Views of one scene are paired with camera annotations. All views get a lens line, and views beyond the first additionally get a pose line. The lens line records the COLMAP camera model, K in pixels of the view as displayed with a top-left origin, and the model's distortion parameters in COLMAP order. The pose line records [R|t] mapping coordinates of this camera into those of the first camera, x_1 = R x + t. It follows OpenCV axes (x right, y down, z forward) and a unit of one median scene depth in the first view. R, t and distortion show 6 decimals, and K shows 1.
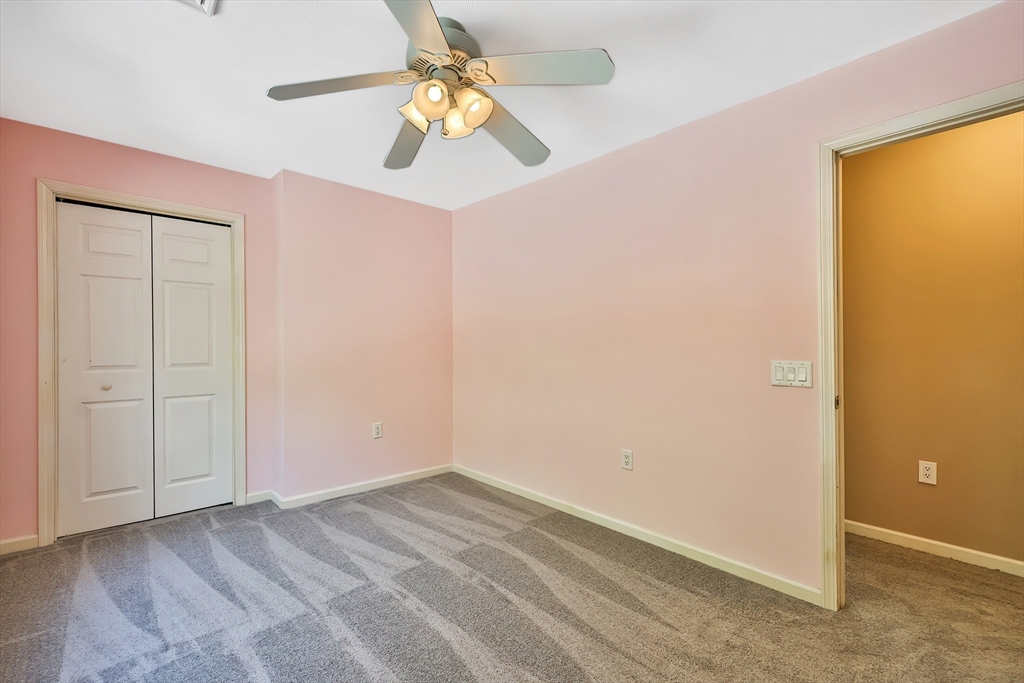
lens RADIAL K [[437.5, 0, 498.9], [0, 437.5, 337.7], [0, 0, 1]] dist [0.000126, -0.000071]
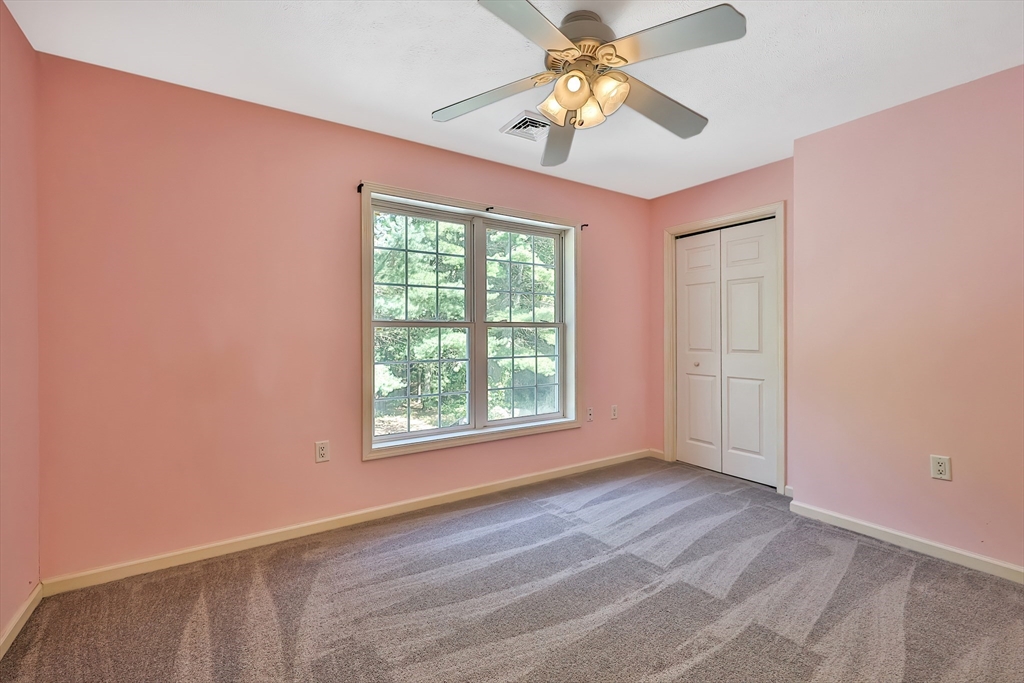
lens RADIAL K [[437.5, 0, 498.9], [0, 437.5, 337.7], [0, 0, 1]] dist [0.000126, -0.000071]
pose [[-0.139649, 0.006446, -0.990180, 0.597617], [0.013663, 0.999896, 0.004582, 0.015062], [0.990107, -0.012889, -0.139723, 0.615950]]
